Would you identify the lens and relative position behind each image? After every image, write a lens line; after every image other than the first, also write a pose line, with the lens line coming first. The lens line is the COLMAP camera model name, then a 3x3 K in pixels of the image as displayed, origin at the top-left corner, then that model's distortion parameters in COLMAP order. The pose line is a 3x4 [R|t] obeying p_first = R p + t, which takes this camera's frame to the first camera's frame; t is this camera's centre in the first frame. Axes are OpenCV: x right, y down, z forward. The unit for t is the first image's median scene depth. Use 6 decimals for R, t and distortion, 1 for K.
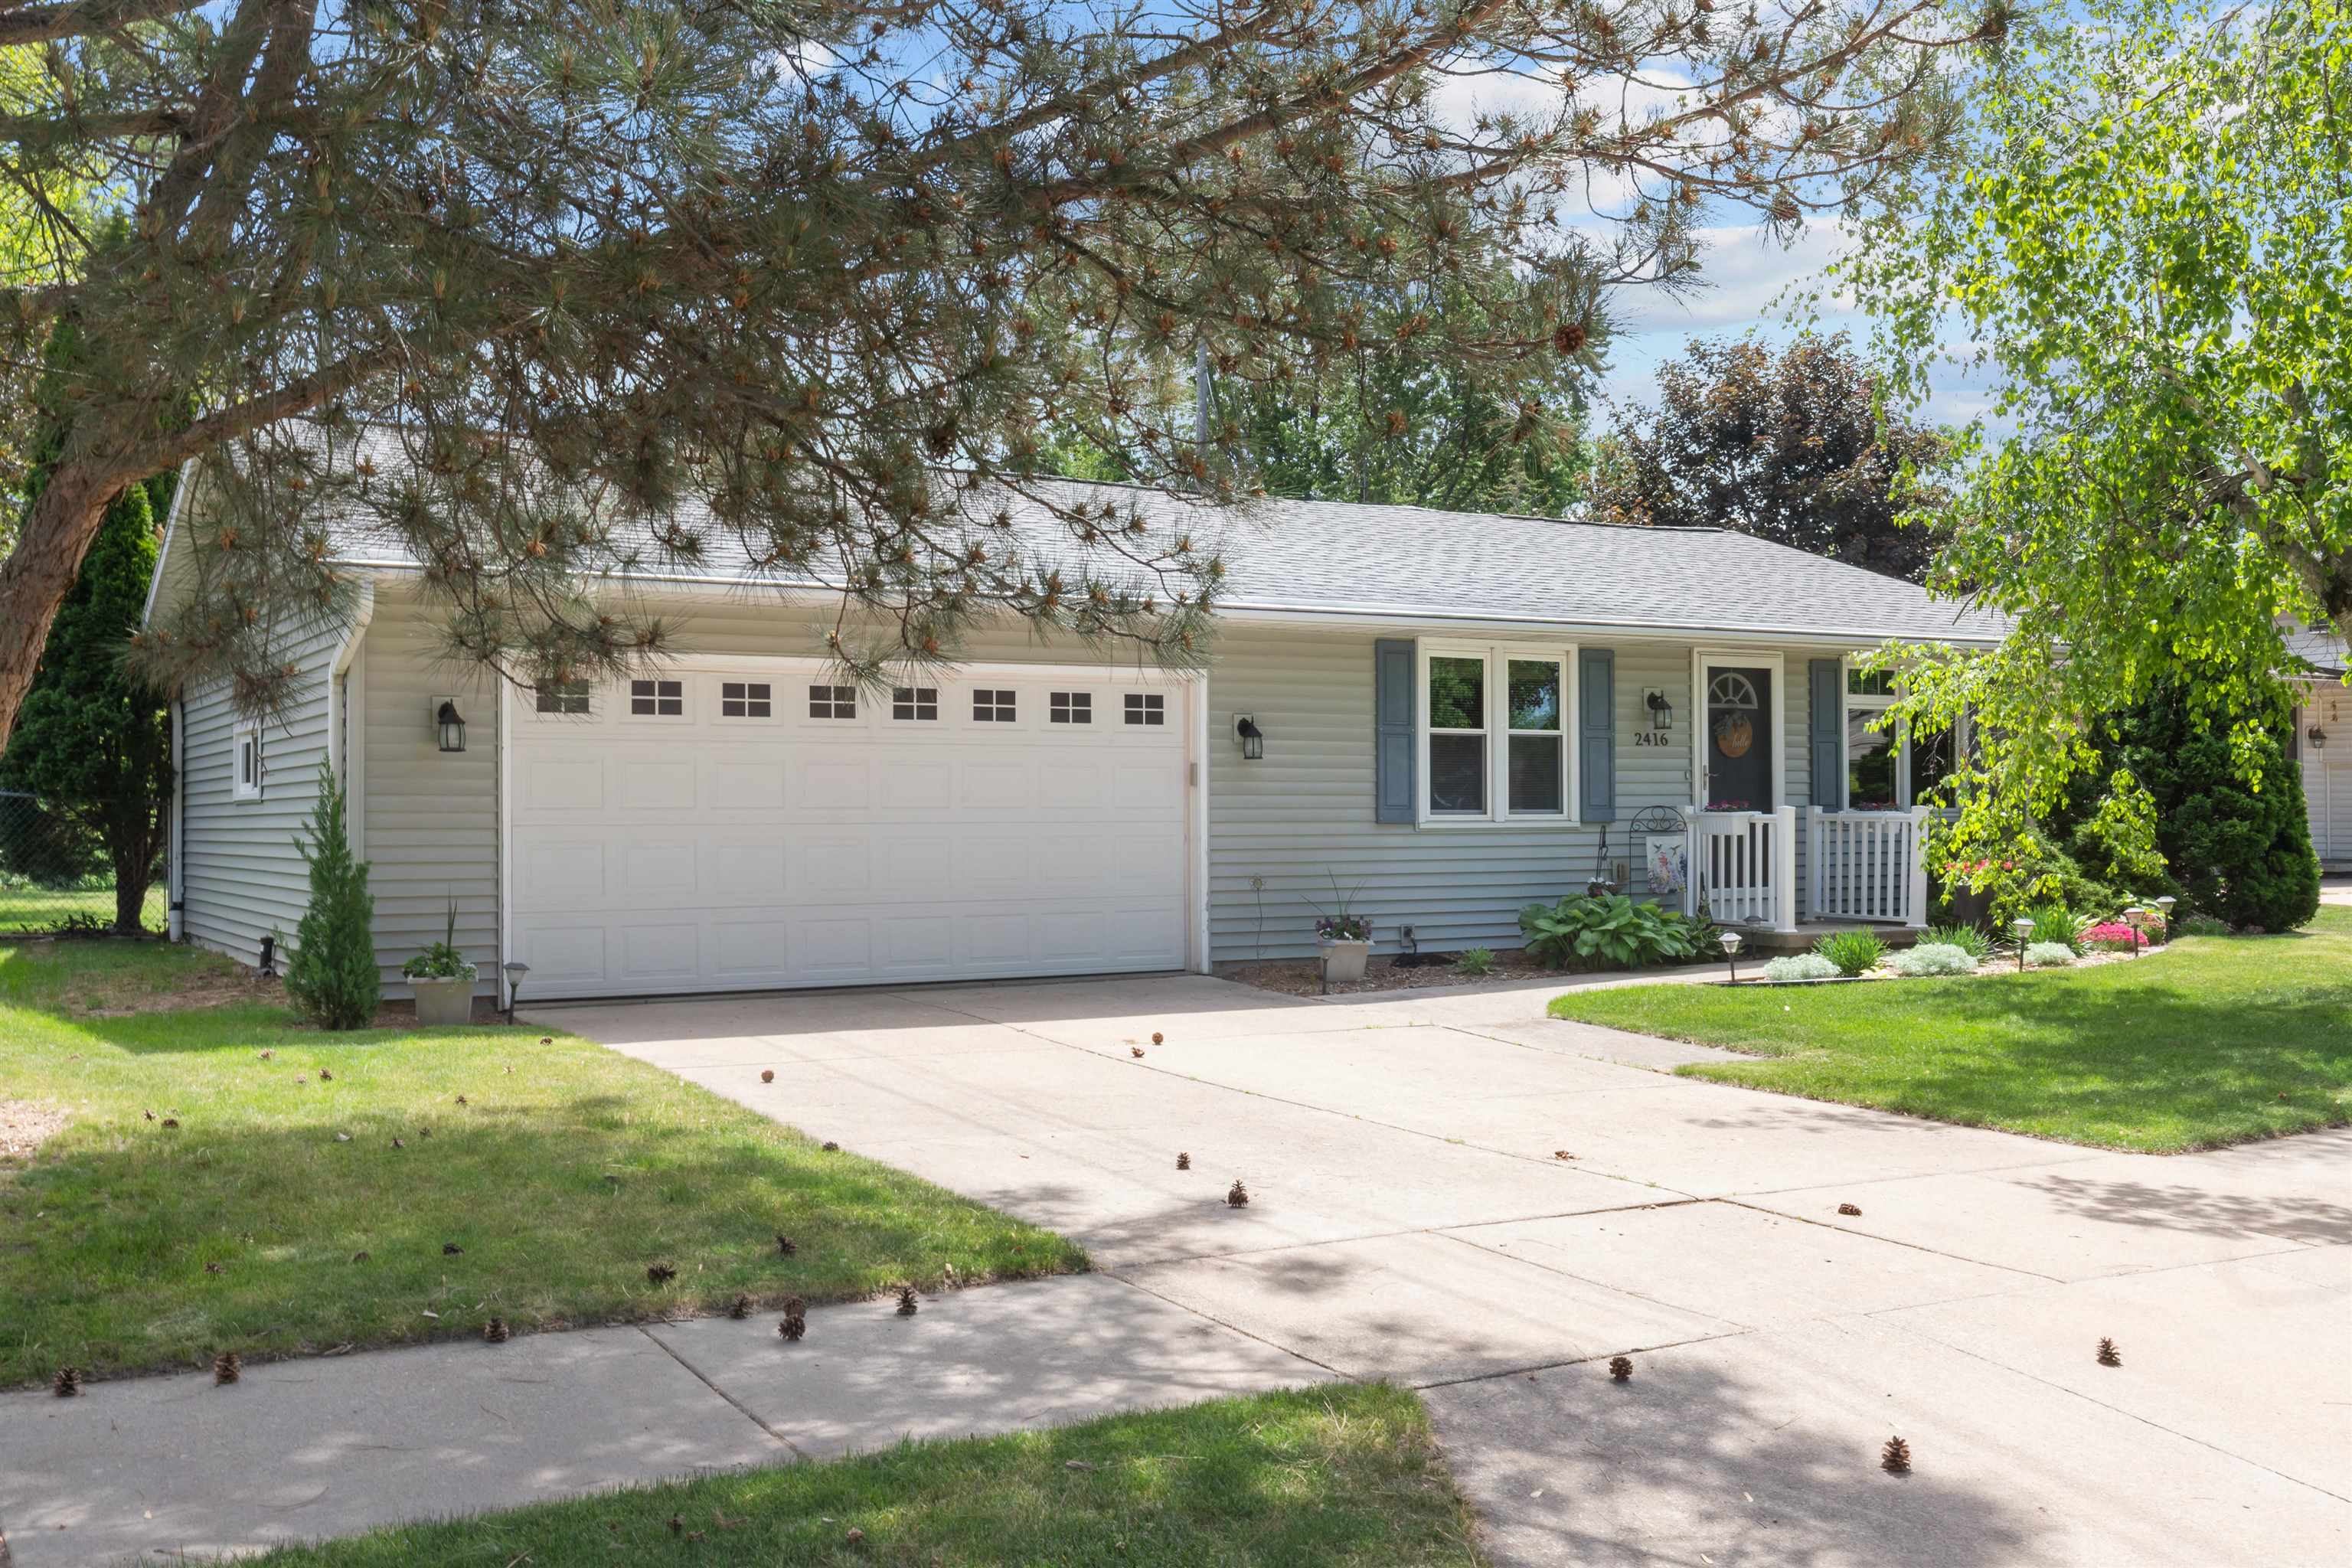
lens RADIAL K [[2307.1, 0, 1175.9], [0, 2307.1, 812.7], [0, 0, 1]] dist [0.004420, 0.003121]
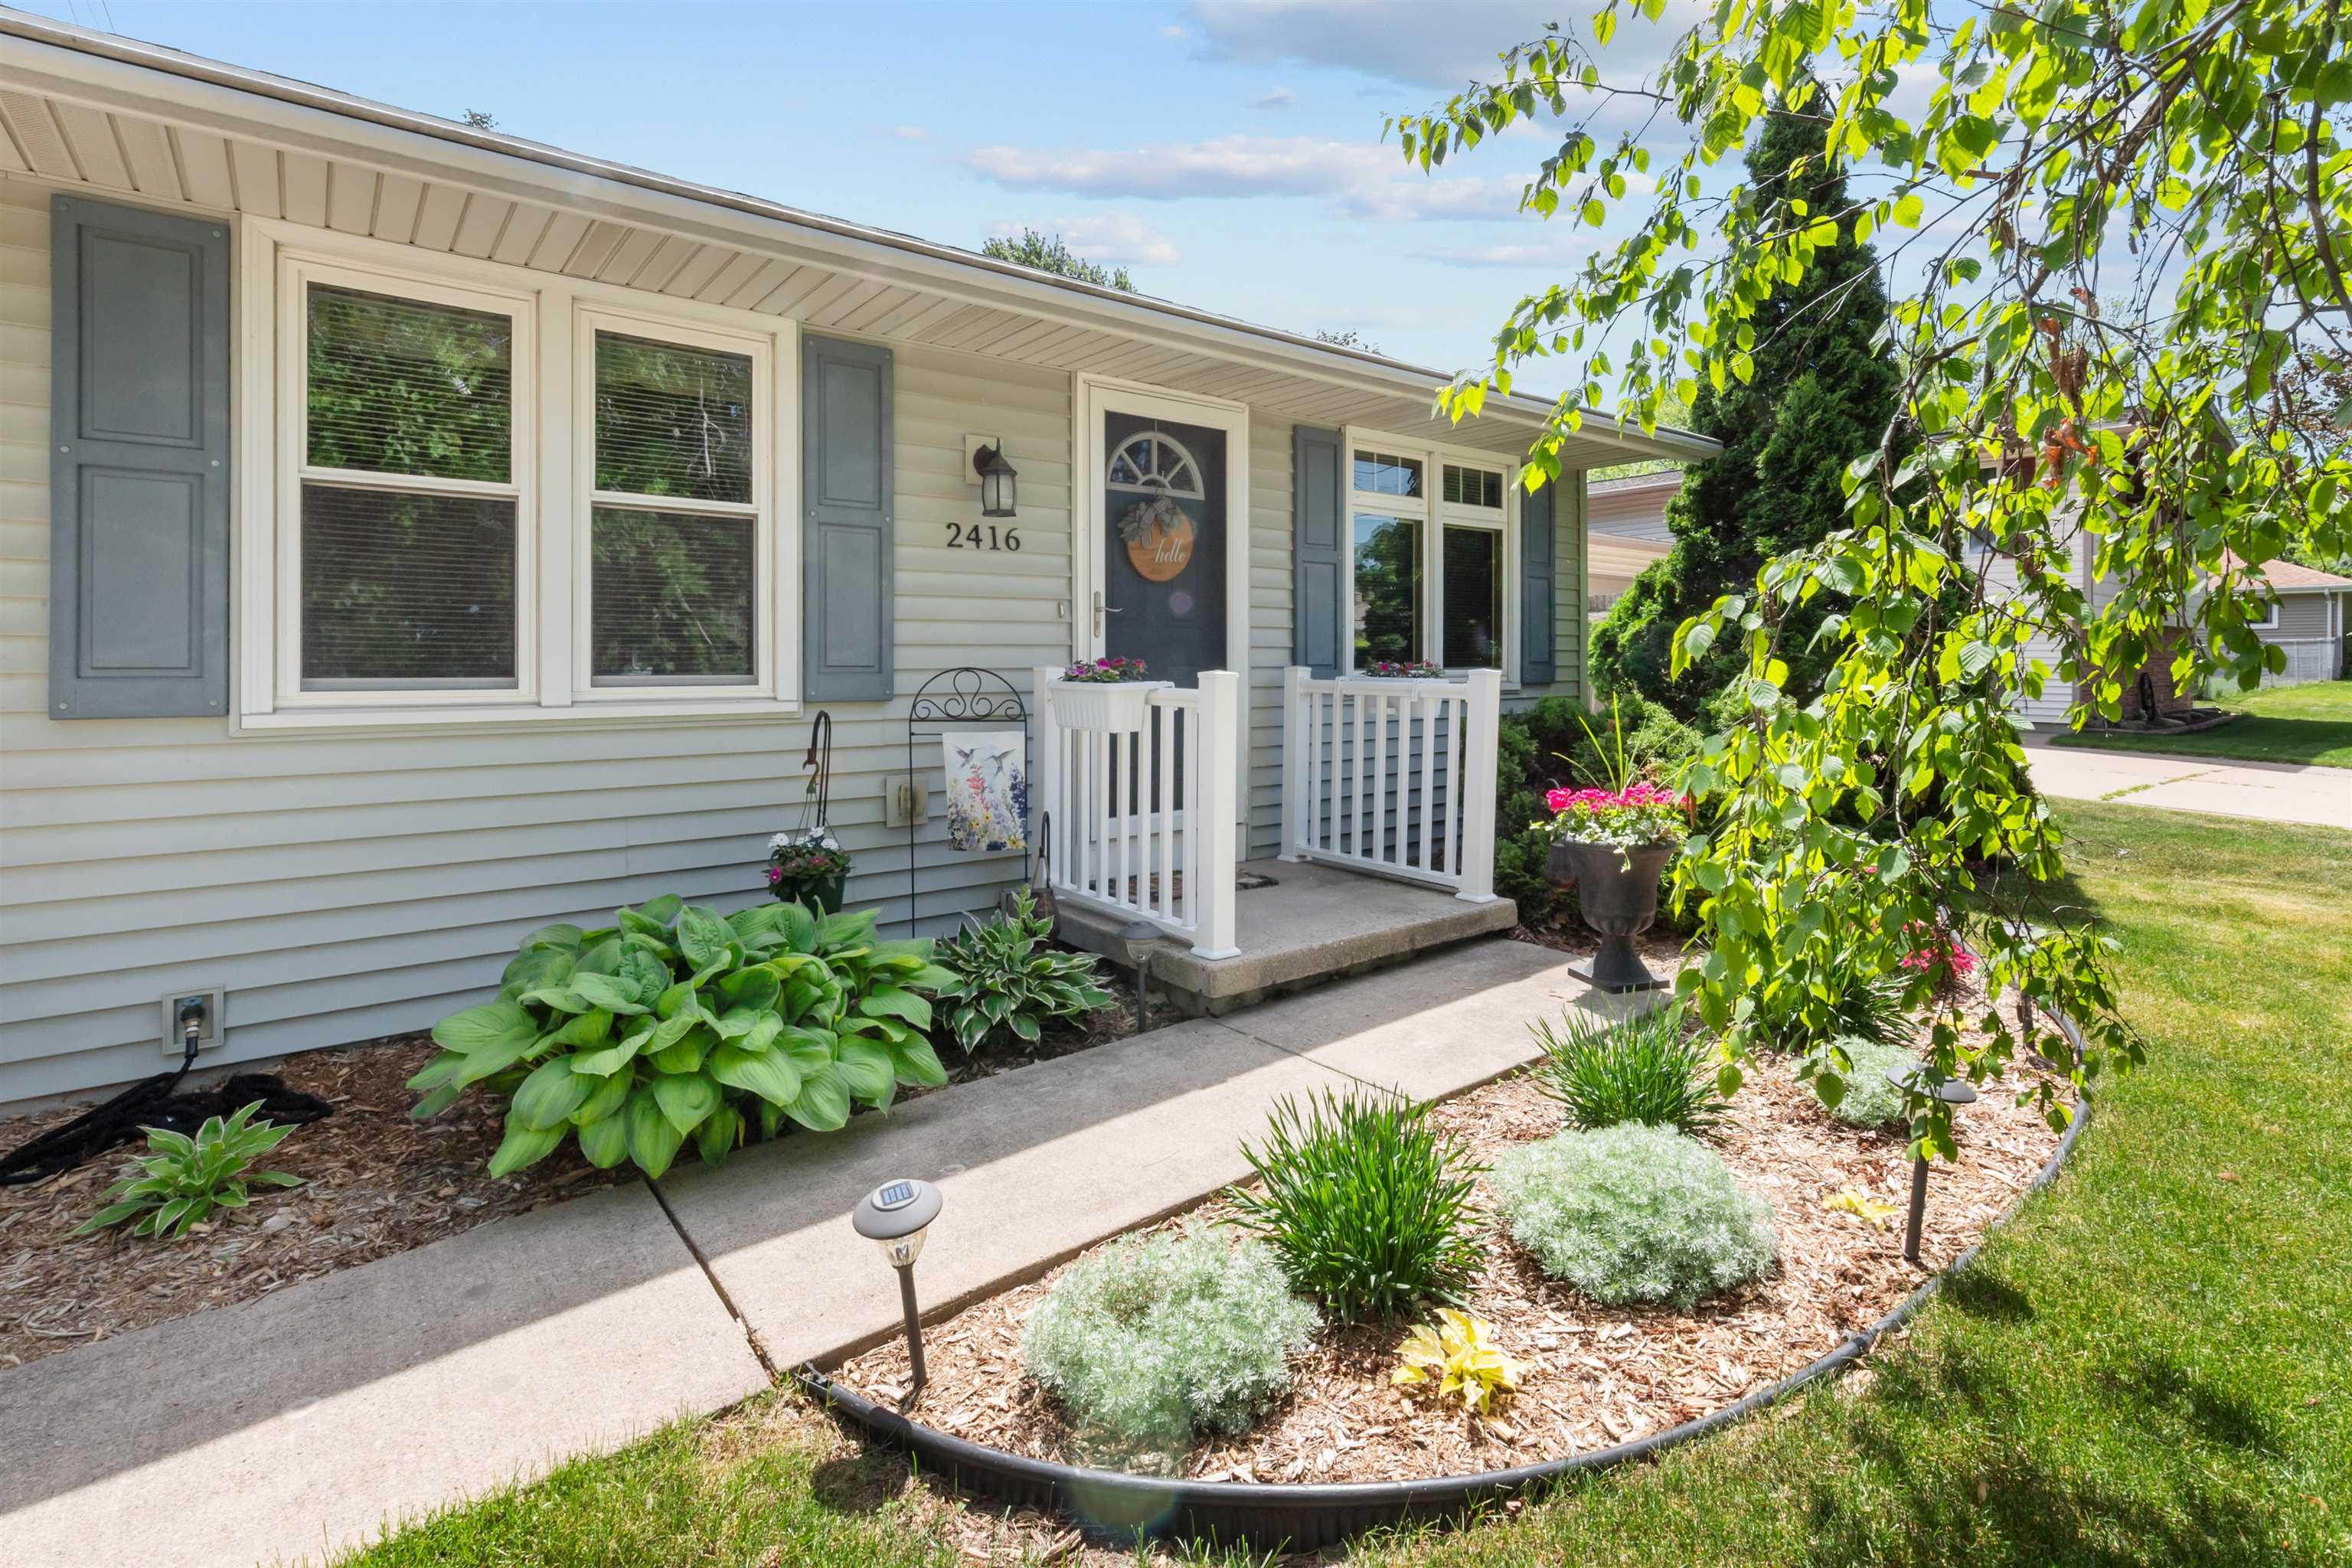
lens RADIAL K [[1136.2, 0, 1193.9], [0, 1136.2, 664.3], [0, 0, 1]] dist [-0.001987, -0.000274]
pose [[0.989303, 0.006766, 0.145717, 0.220785], [-0.007815, 0.999948, 0.006625, -0.005654], [-0.145665, -0.007692, 0.989304, 0.760111]]
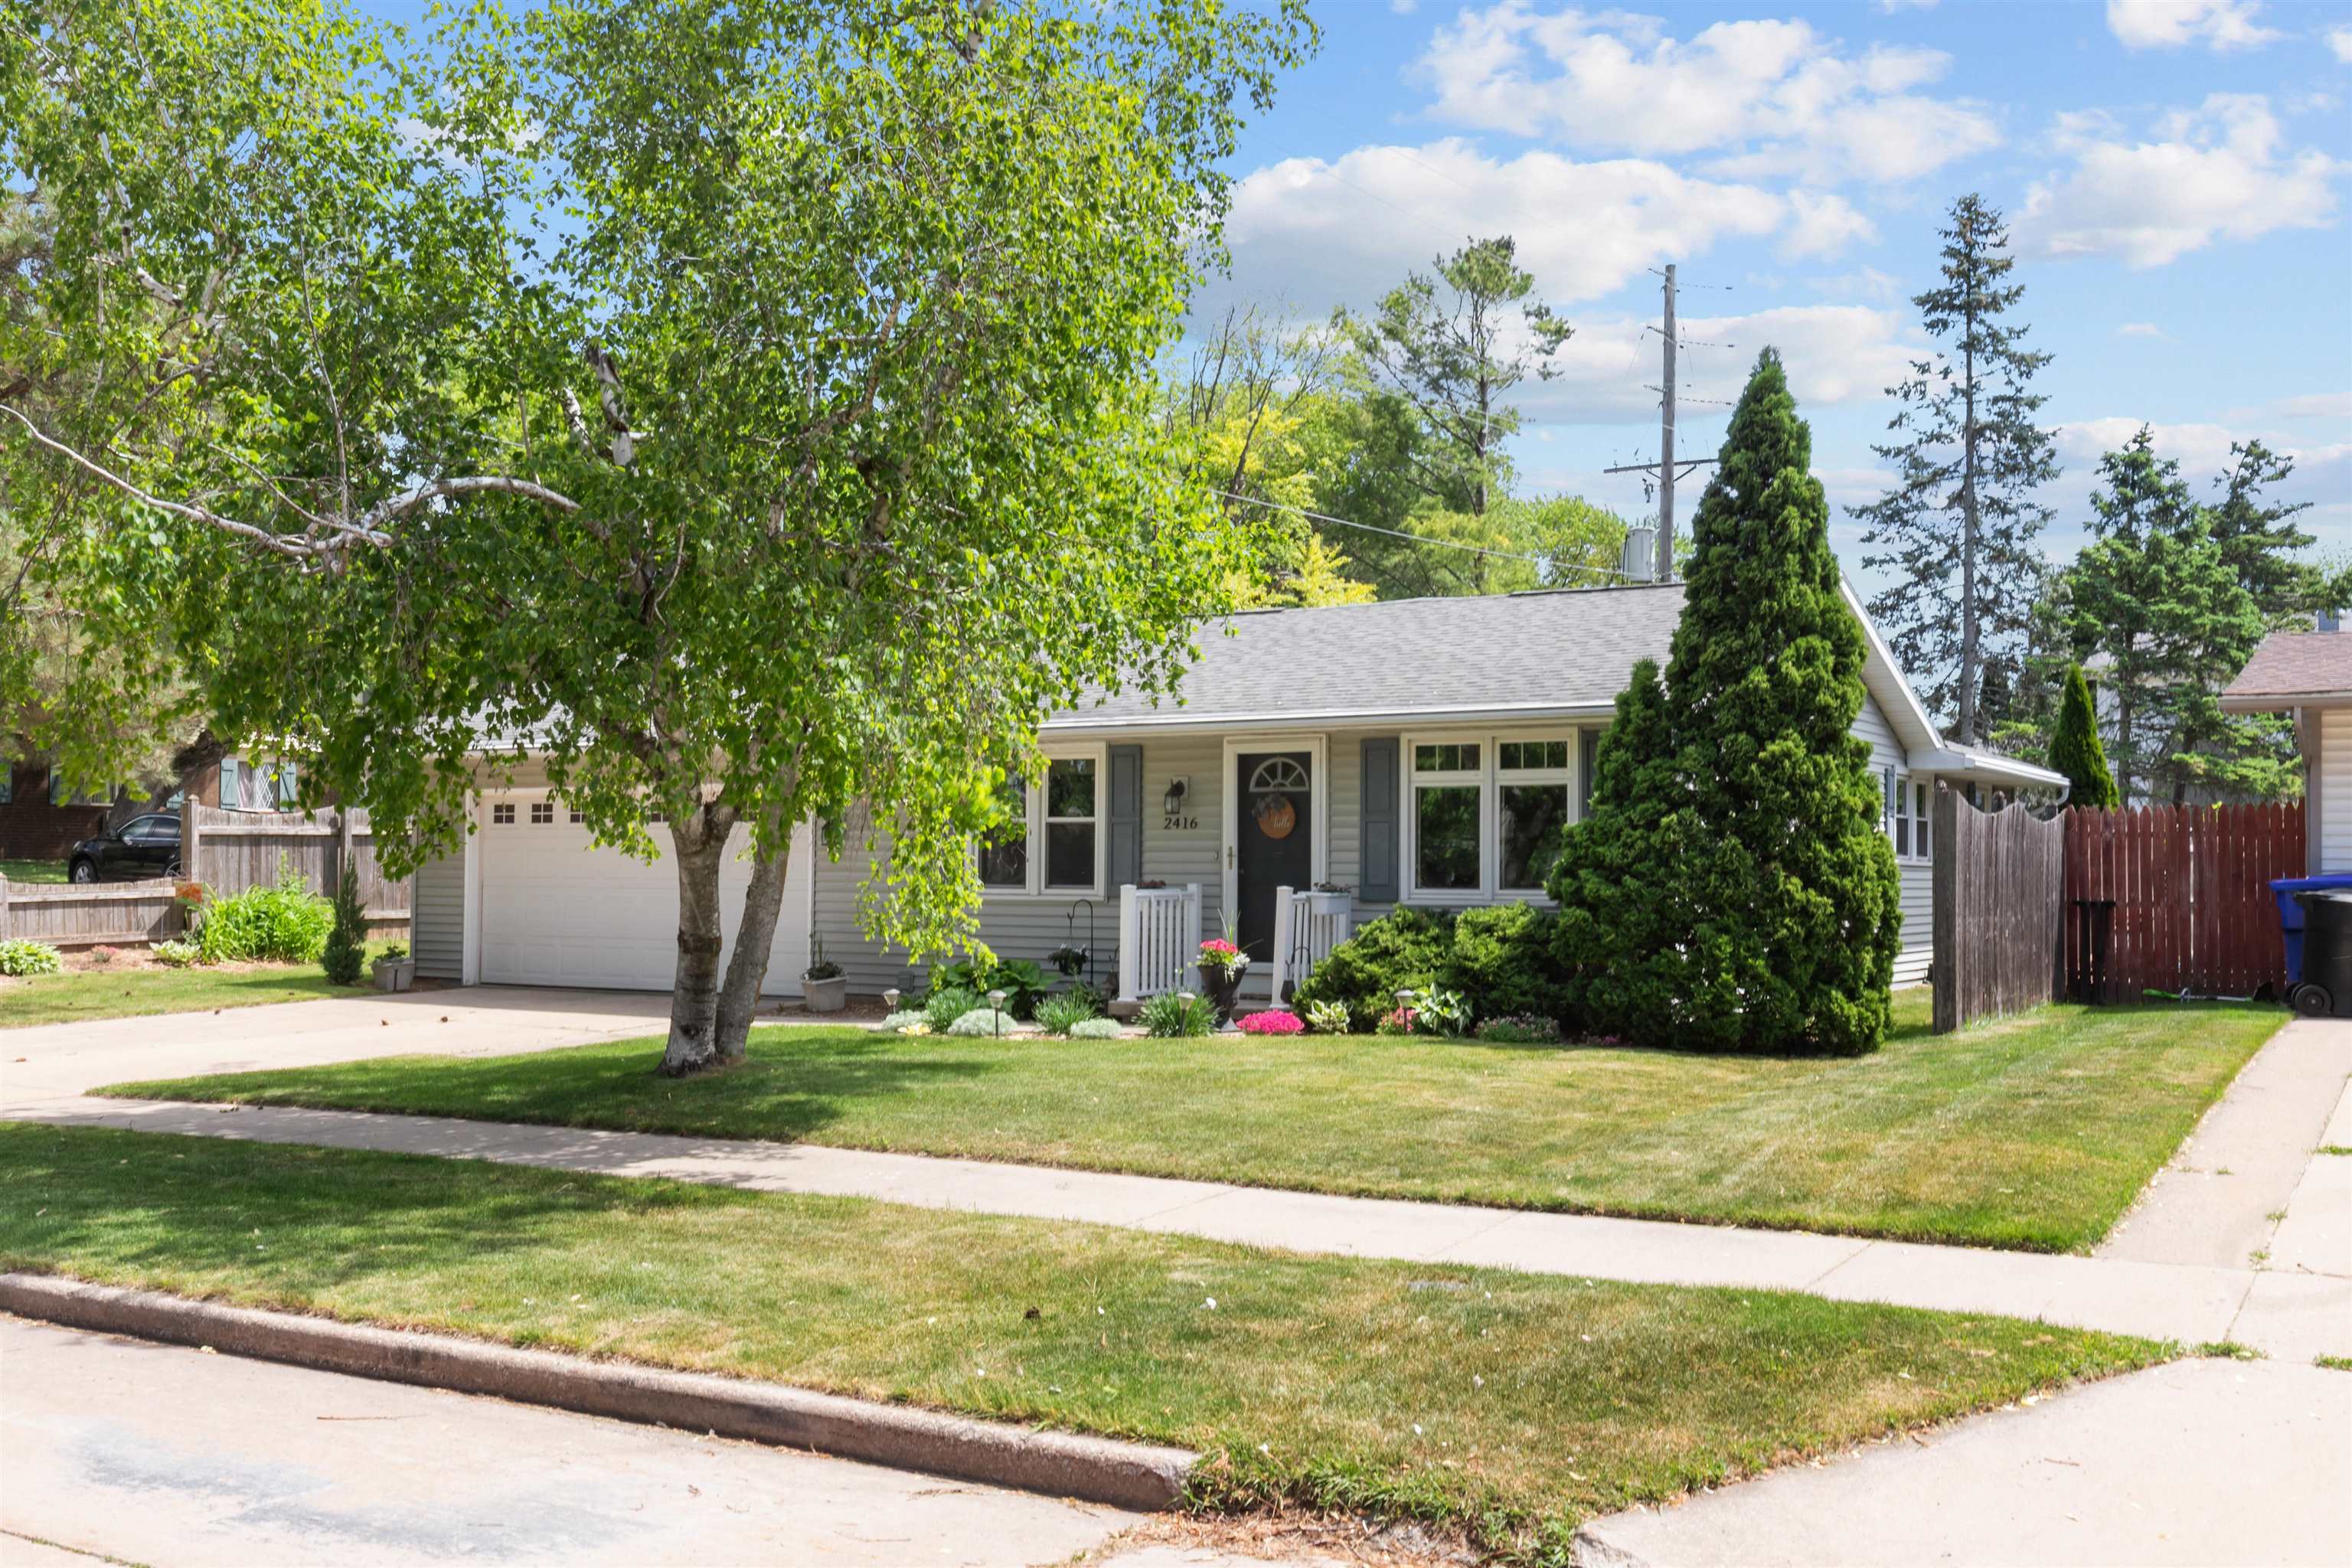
lens RADIAL K [[2307.1, 0, 1175.9], [0, 2307.1, 812.7], [0, 0, 1]] dist [0.004420, 0.003121]
pose [[0.473218, -0.014063, -0.880833, 1.208698], [-0.007944, 0.999764, -0.020229, -0.014606], [0.880909, 0.016570, 0.472995, 0.485422]]
